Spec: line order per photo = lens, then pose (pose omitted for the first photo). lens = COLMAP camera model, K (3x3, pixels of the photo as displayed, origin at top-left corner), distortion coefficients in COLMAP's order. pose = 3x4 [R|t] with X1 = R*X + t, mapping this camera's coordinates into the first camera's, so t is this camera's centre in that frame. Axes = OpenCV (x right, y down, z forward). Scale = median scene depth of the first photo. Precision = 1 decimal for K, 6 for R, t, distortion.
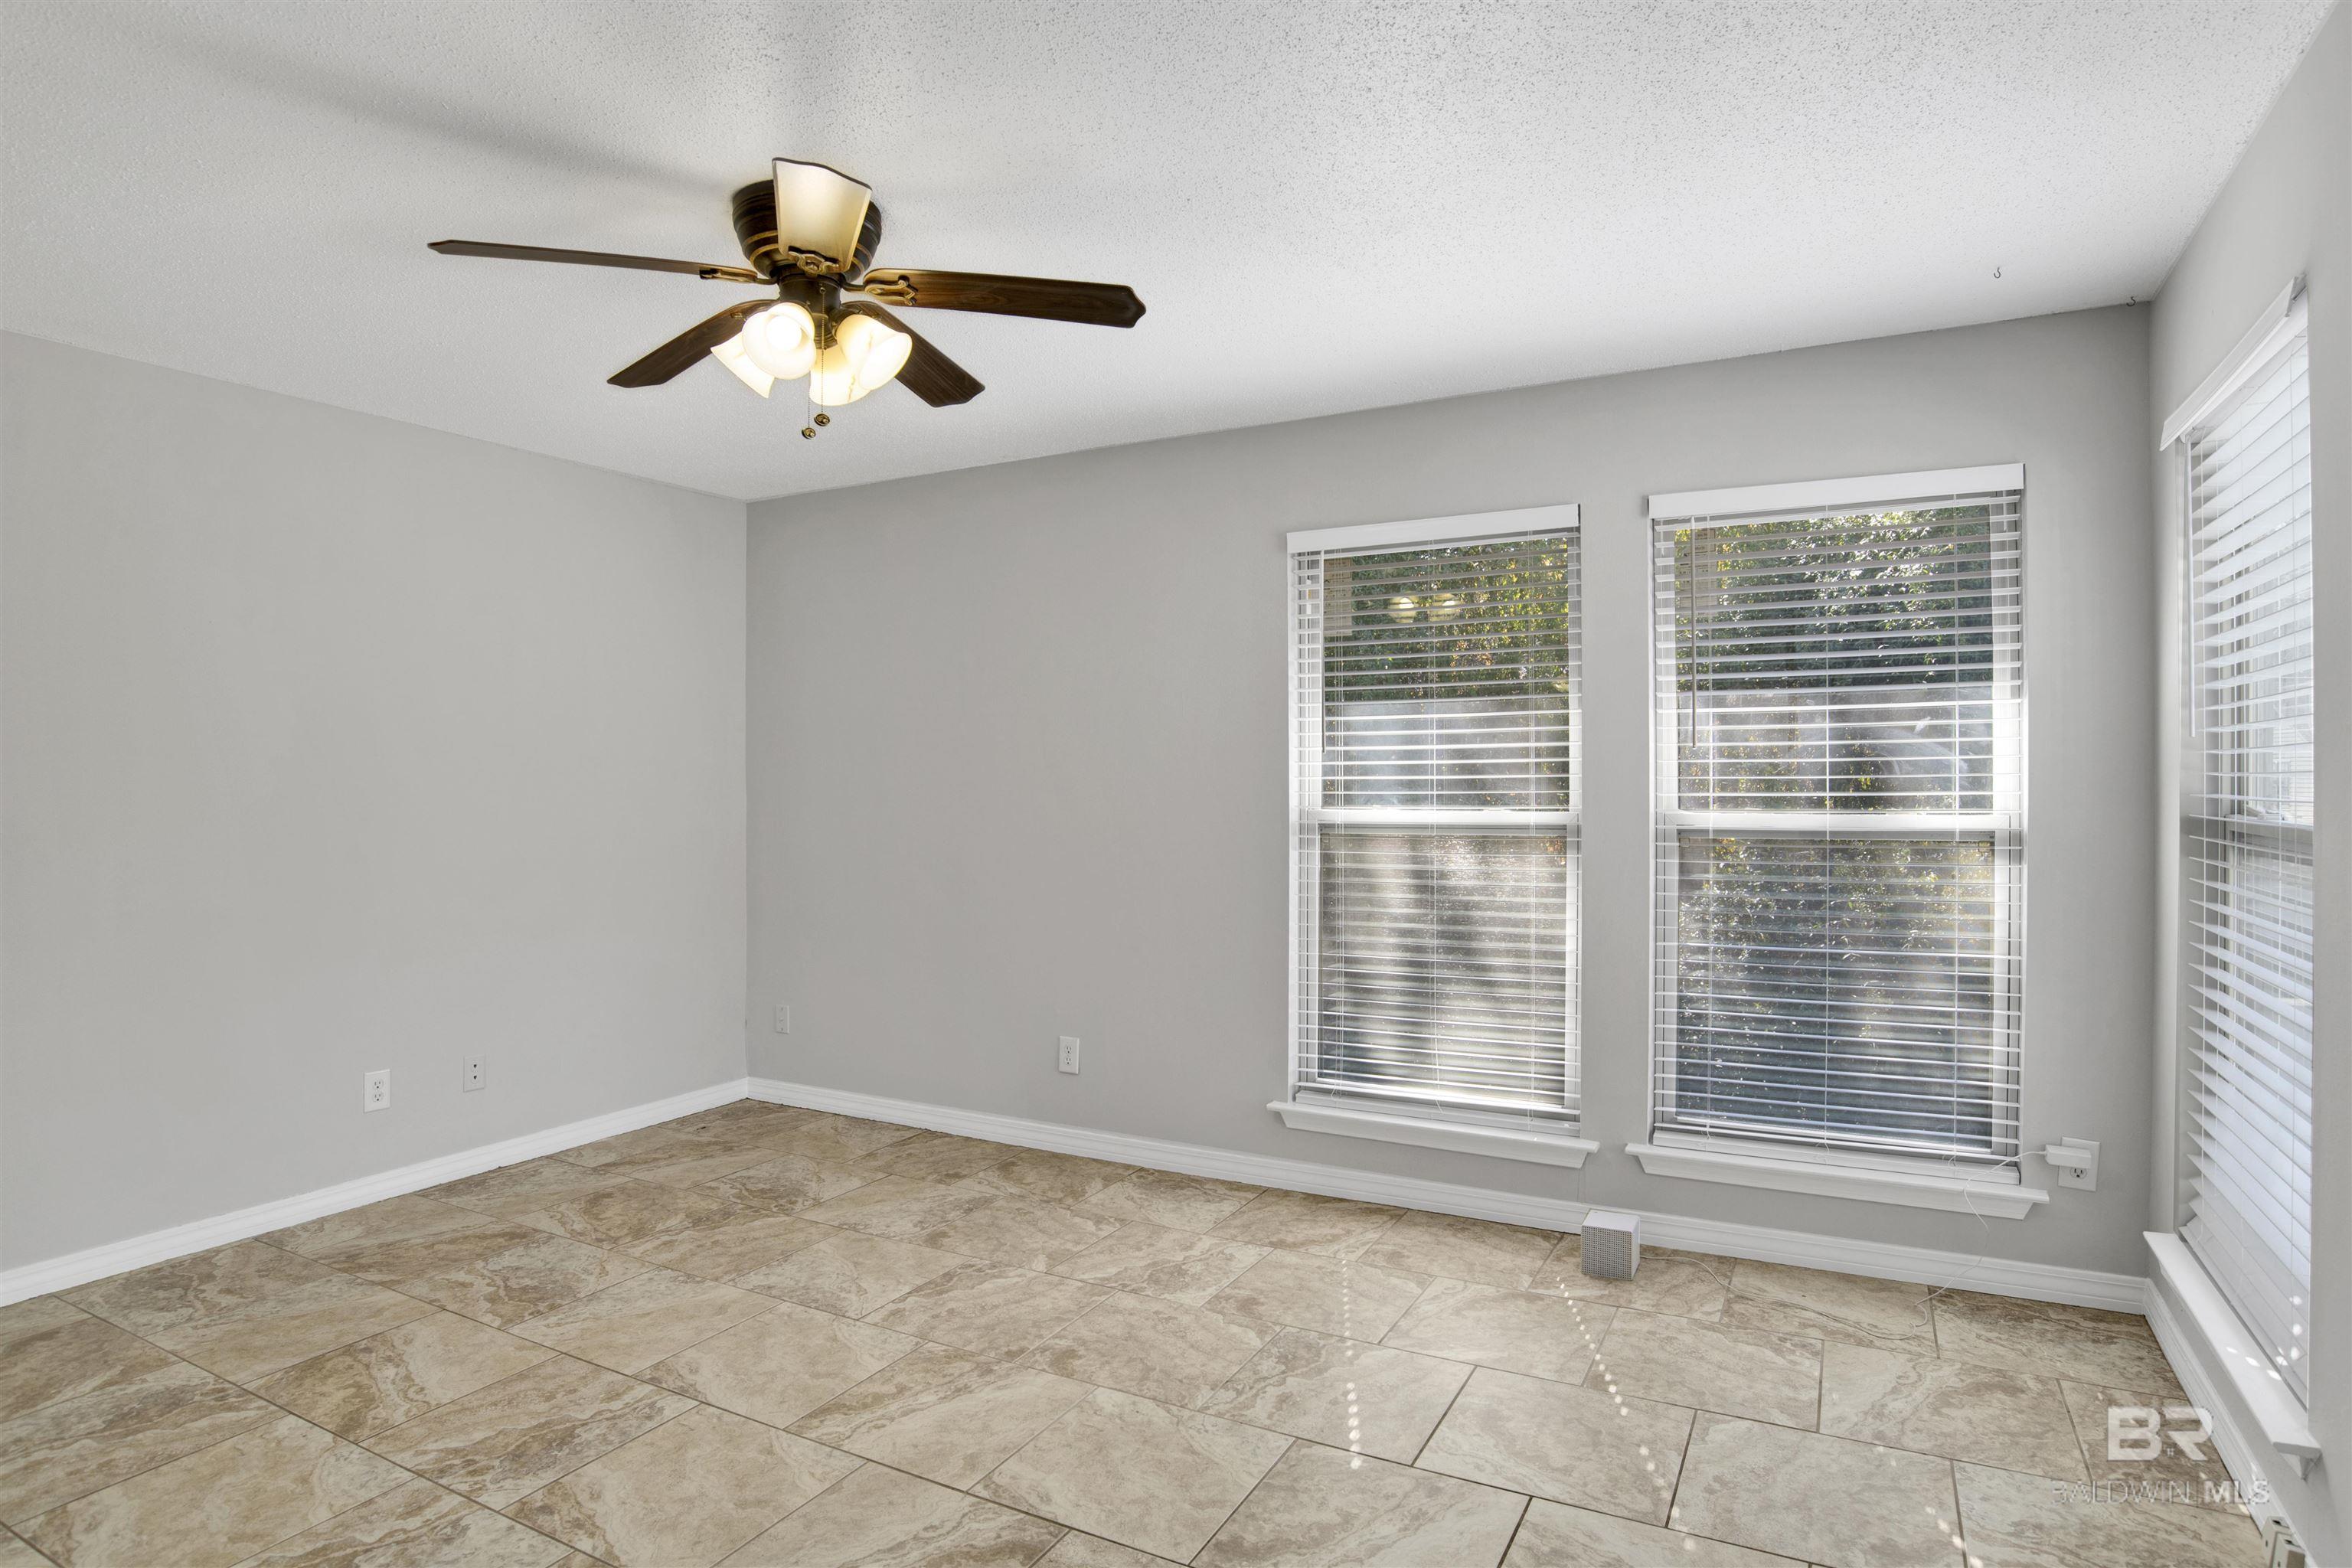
lens RADIAL K [[1240.3, 0, 1184.8], [0, 1240.3, 783.8], [0, 0, 1]] dist [-0.073684, 0.025263]
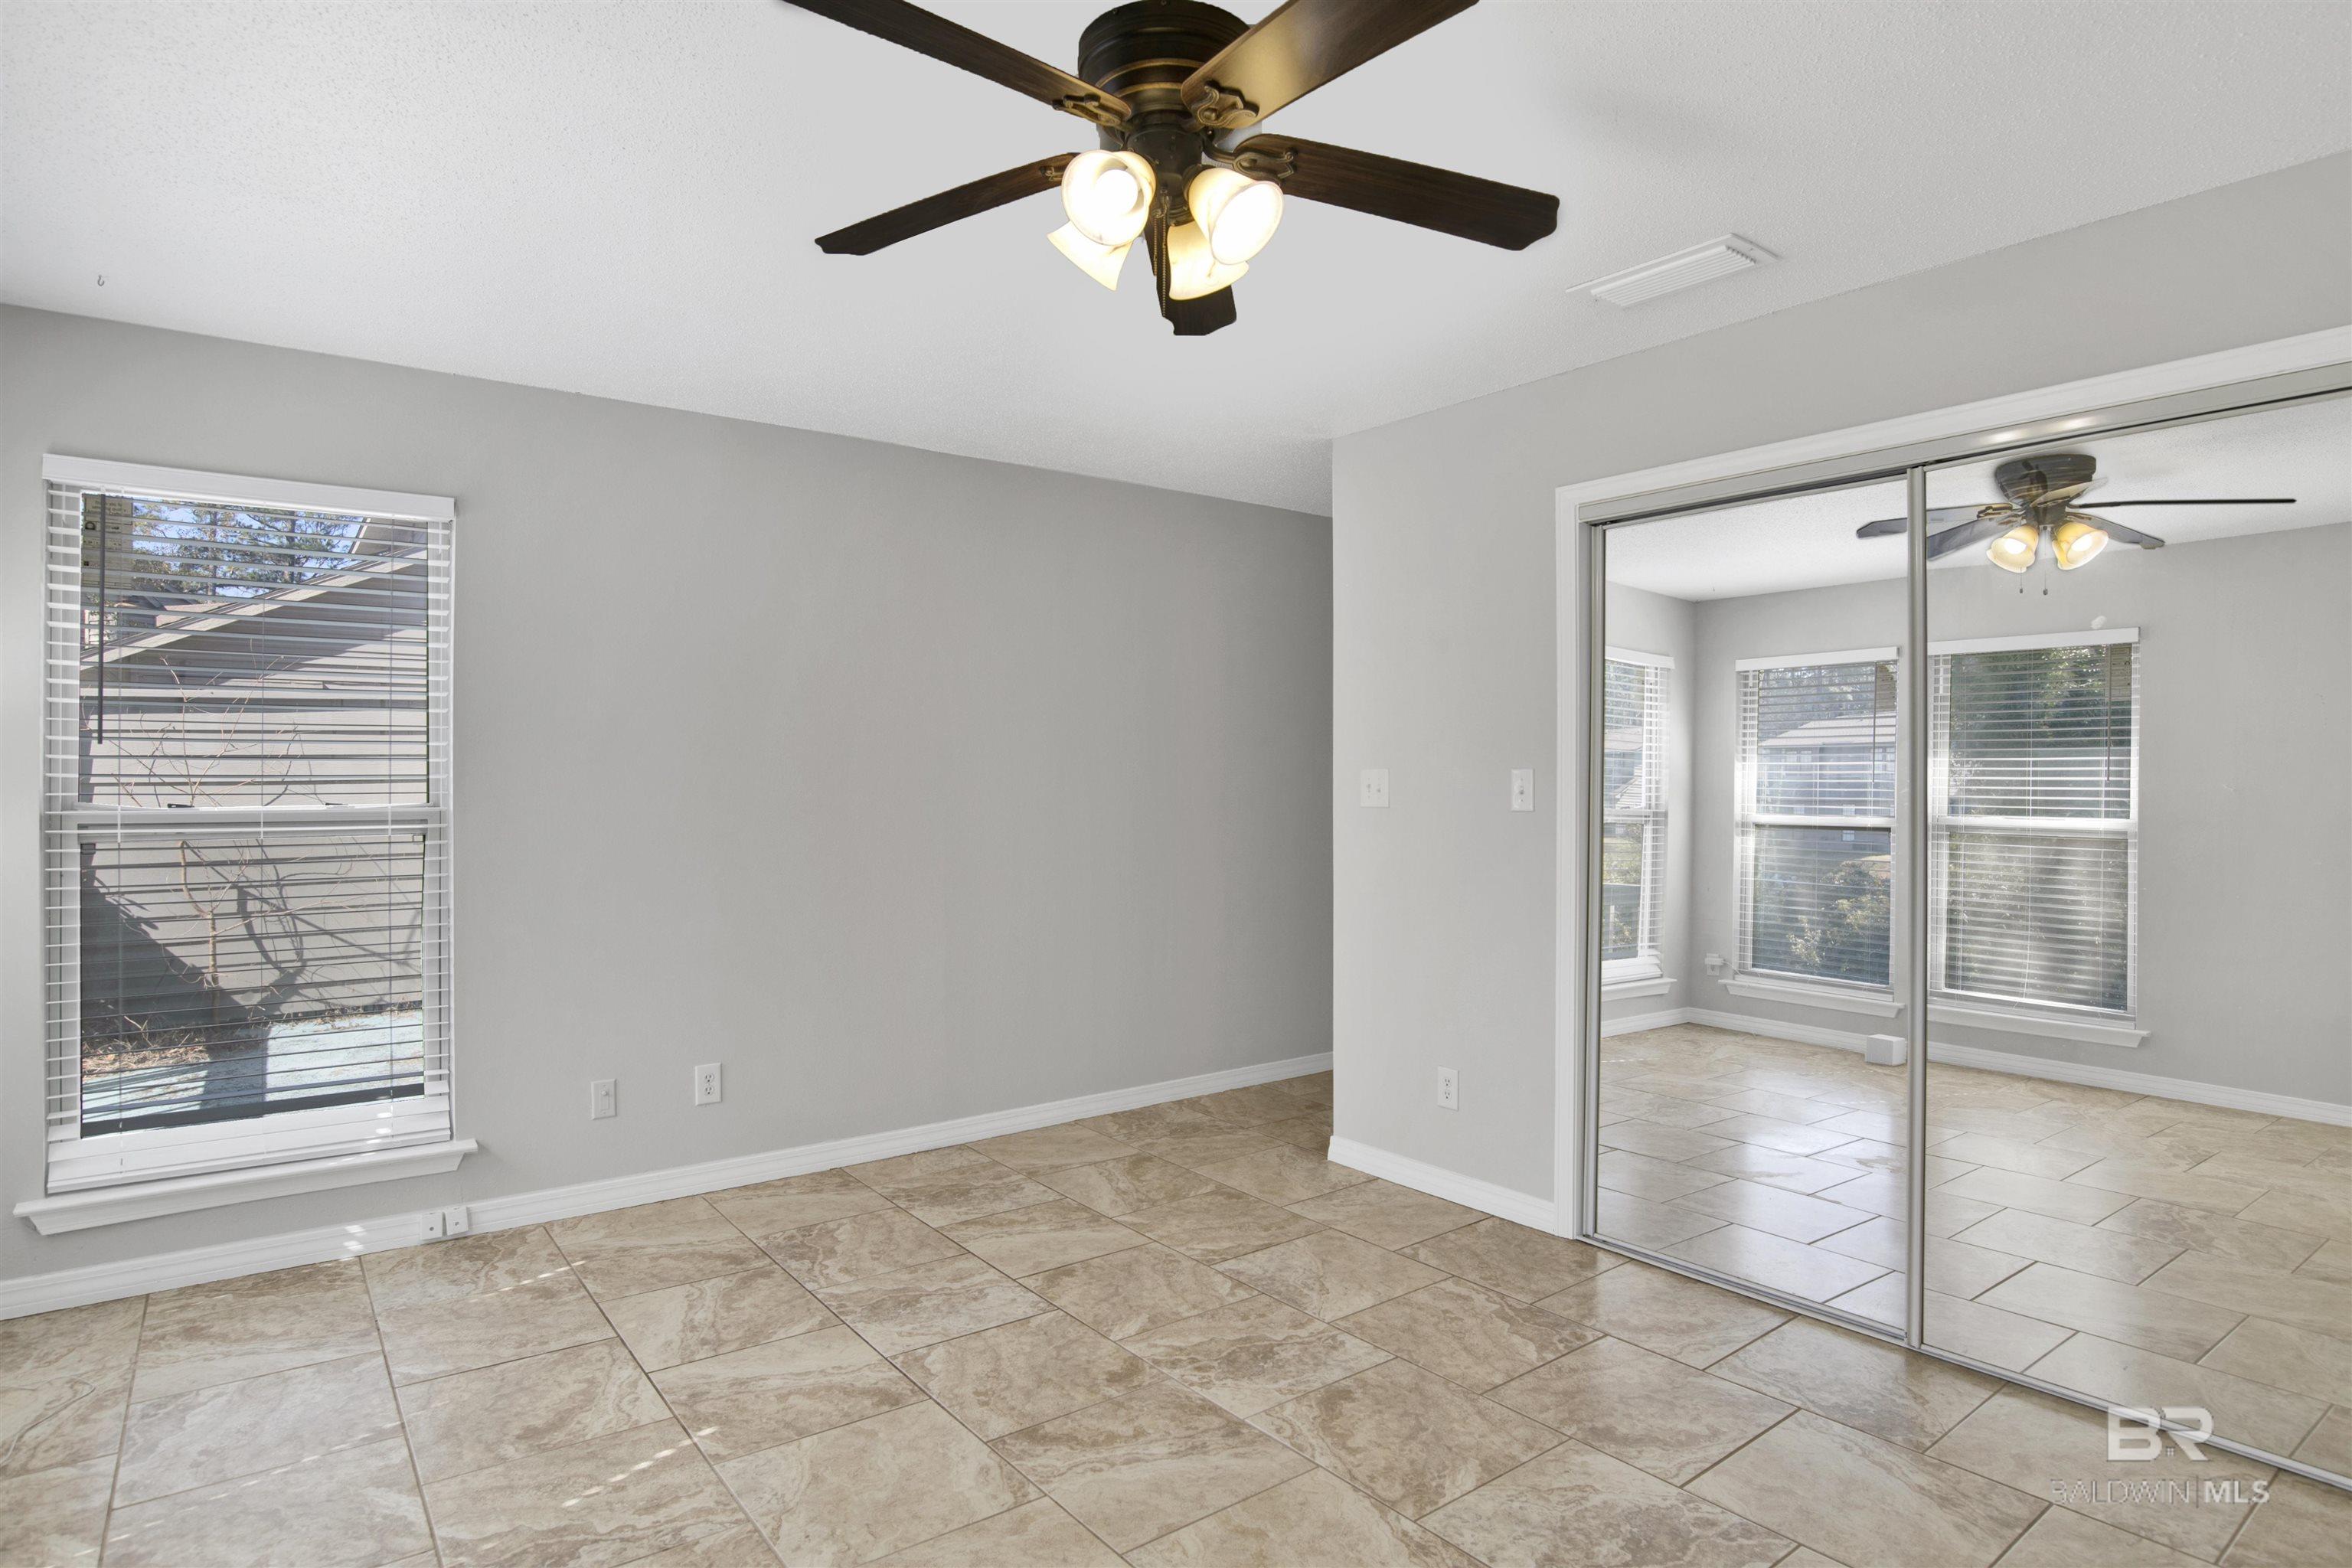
lens RADIAL K [[1240.3, 0, 1184.8], [0, 1240.3, 783.8], [0, 0, 1]] dist [-0.073684, 0.025263]
pose [[-0.909445, 0.001828, 0.415819, -0.678228], [0.003393, 0.999990, 0.003025, -0.001708], [-0.415809, 0.004162, -0.909442, 1.800468]]
